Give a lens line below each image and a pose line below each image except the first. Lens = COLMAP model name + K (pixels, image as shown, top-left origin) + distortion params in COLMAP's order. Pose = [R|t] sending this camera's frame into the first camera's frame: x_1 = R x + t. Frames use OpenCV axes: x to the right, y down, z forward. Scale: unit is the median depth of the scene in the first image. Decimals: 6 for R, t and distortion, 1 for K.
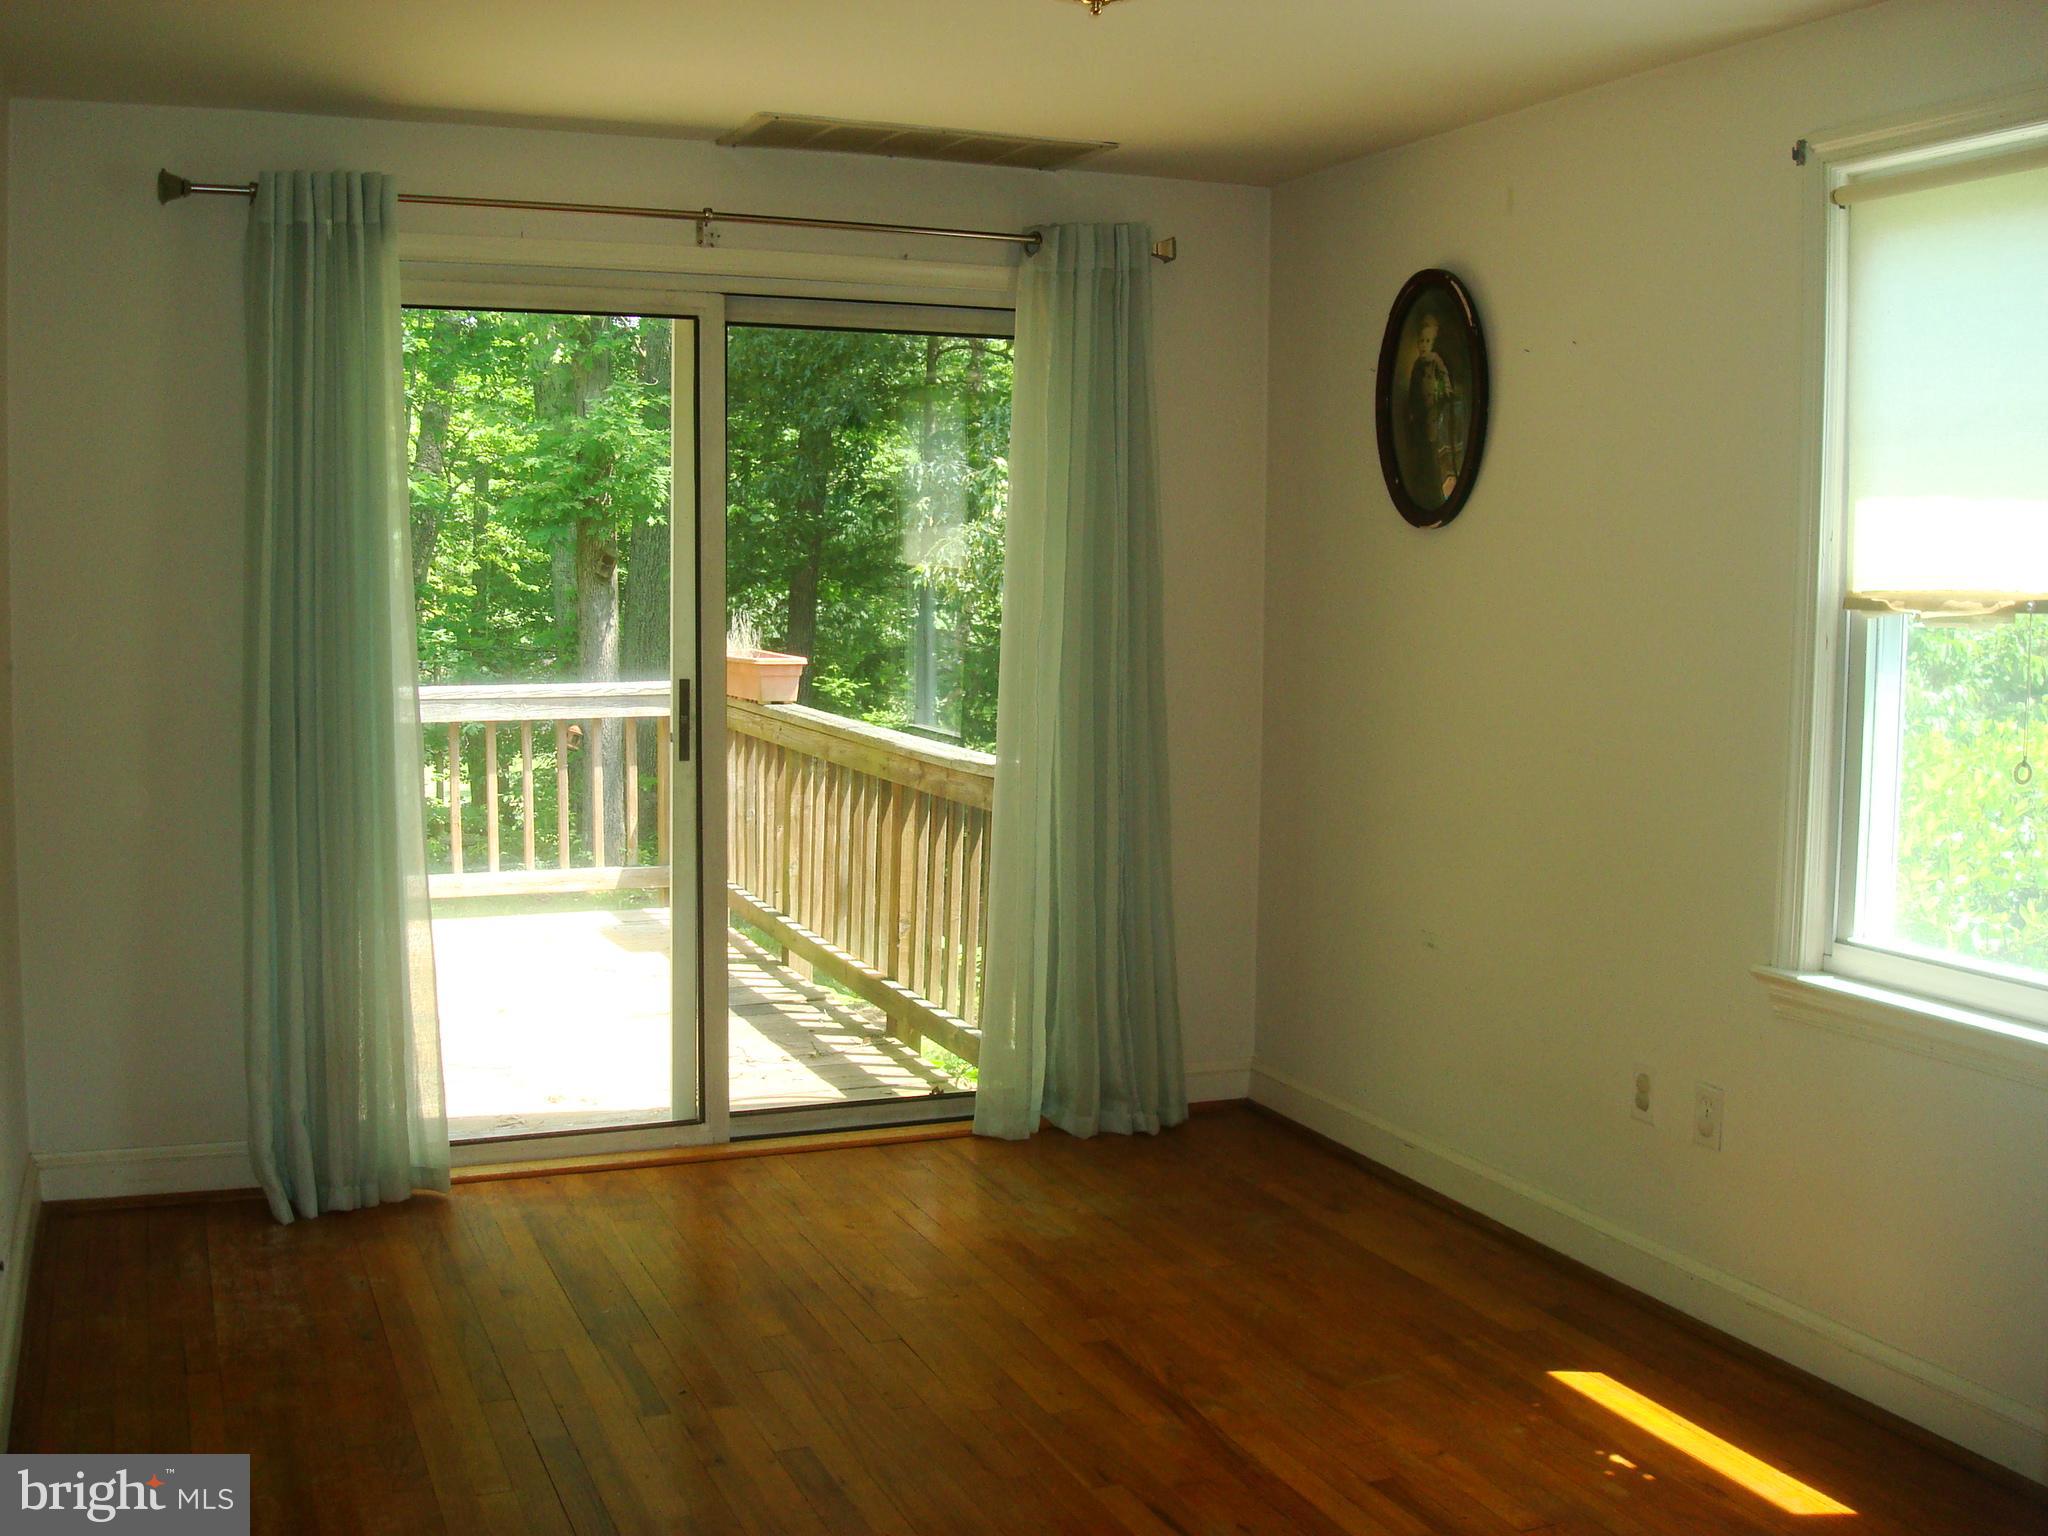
lens RADIAL K [[2154.0, 0, 1022.2], [0, 2154.0, 755.5], [0, 0, 1]] dist [-0.082051, -0.081605]
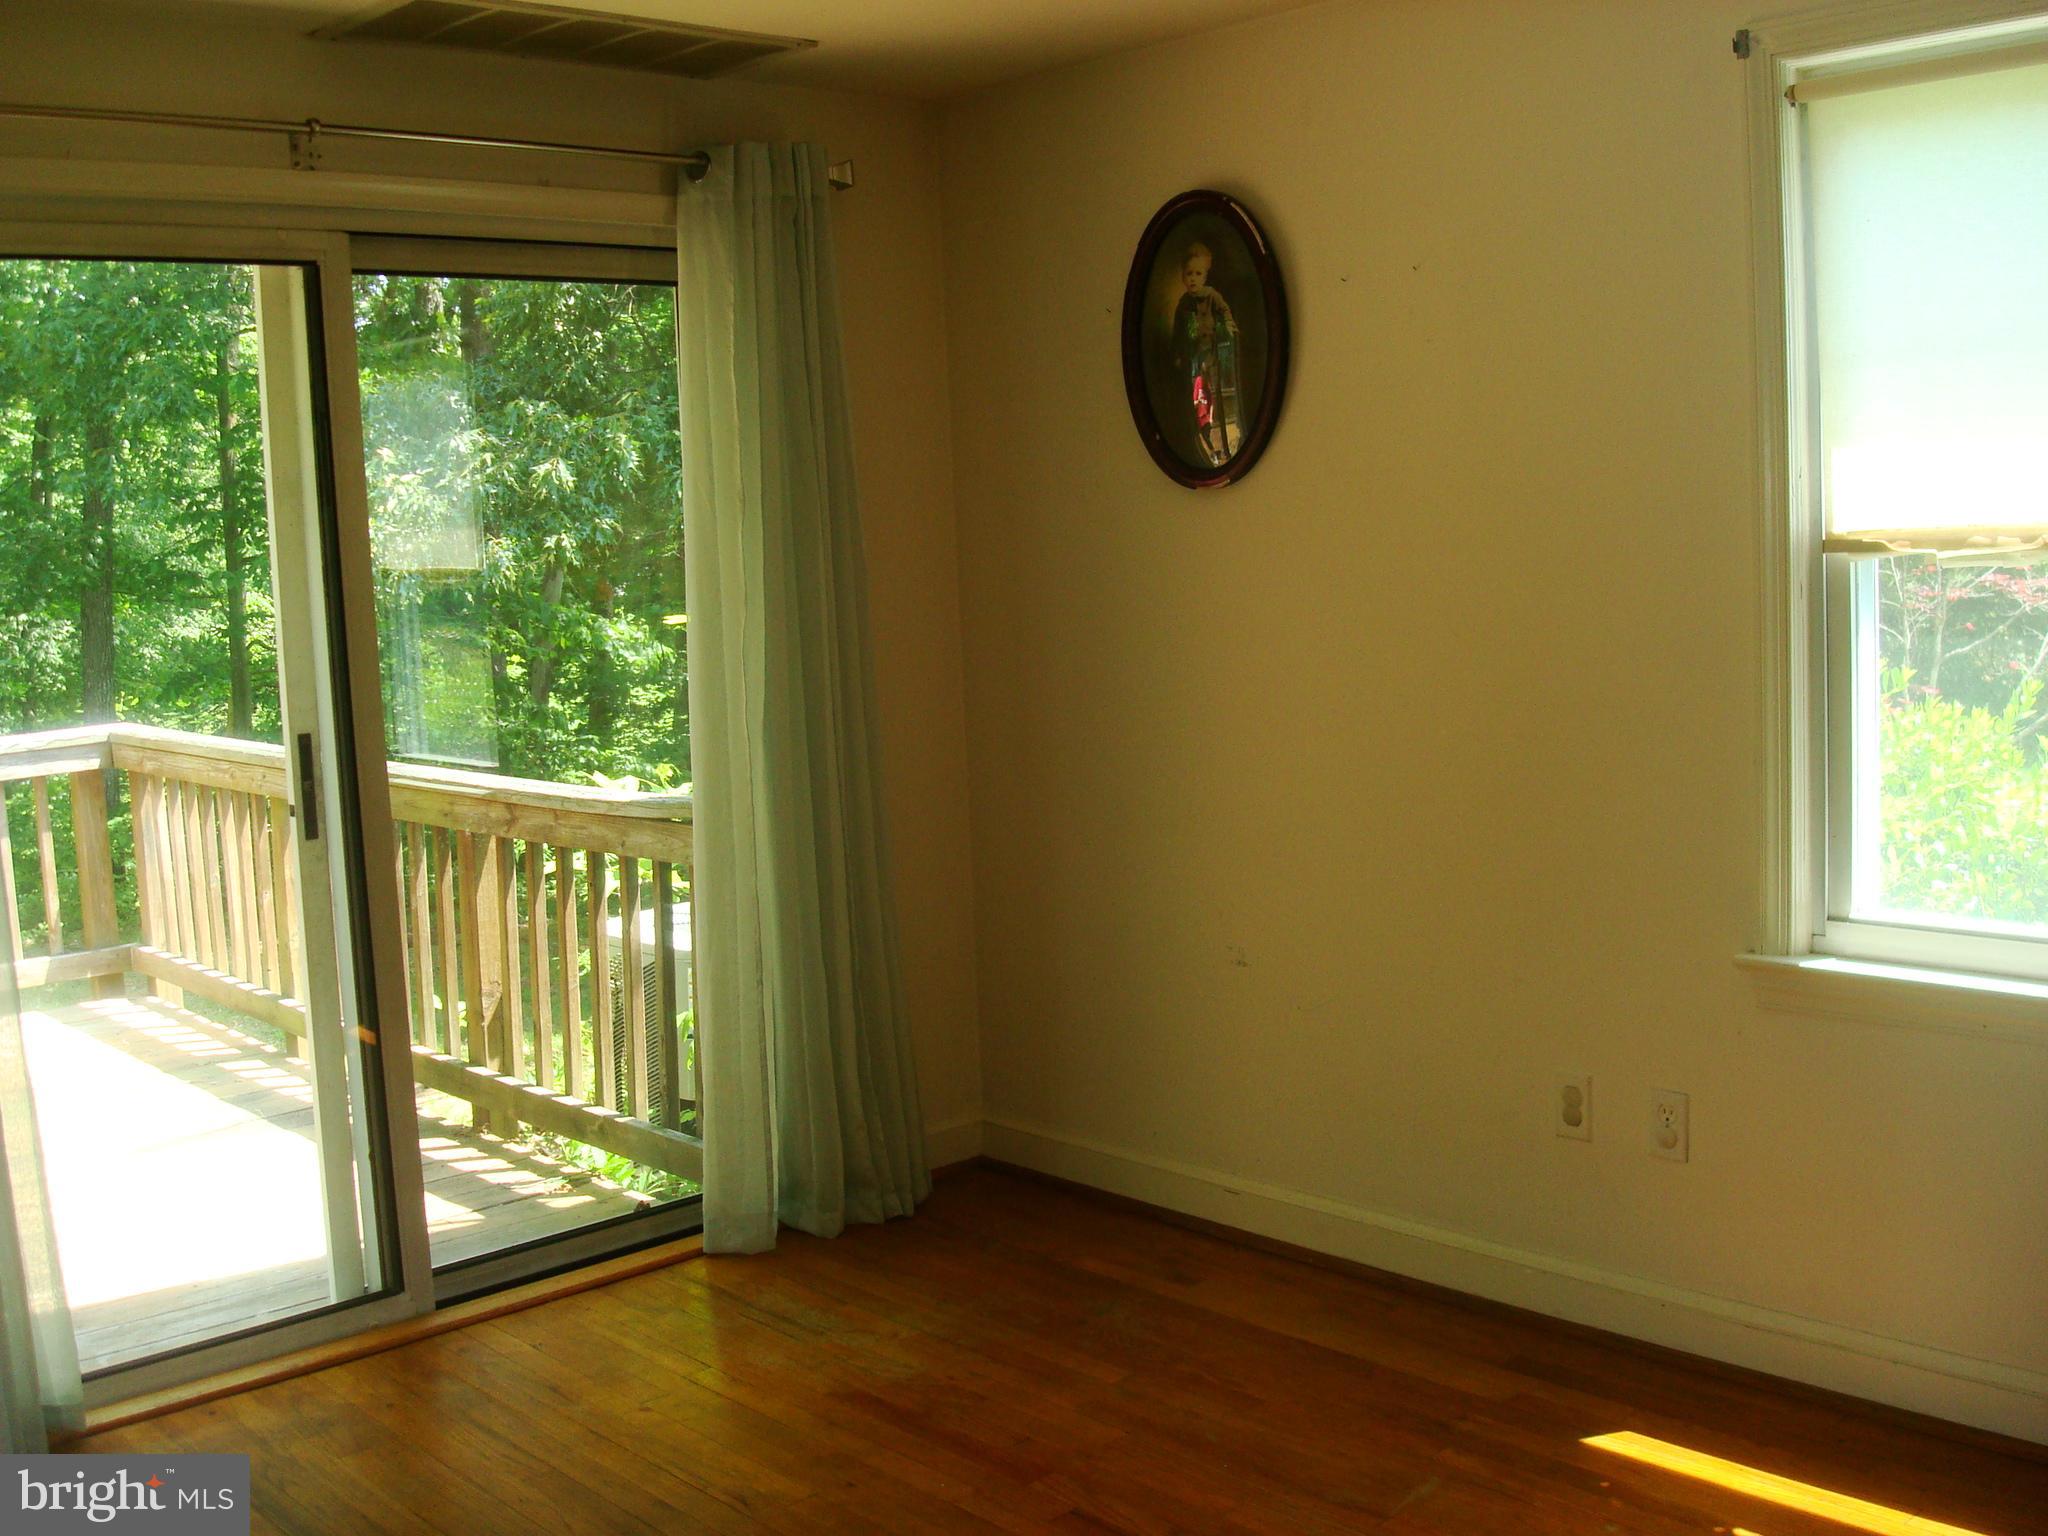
lens RADIAL K [[2154.0, 0, 1022.2], [0, 2154.0, 755.5], [0, 0, 1]] dist [-0.082051, -0.081605]
pose [[0.936545, -0.089235, 0.339000, -0.188603], [0.085179, 0.996004, 0.026855, -0.028108], [-0.340042, 0.003725, 0.940403, 0.206745]]
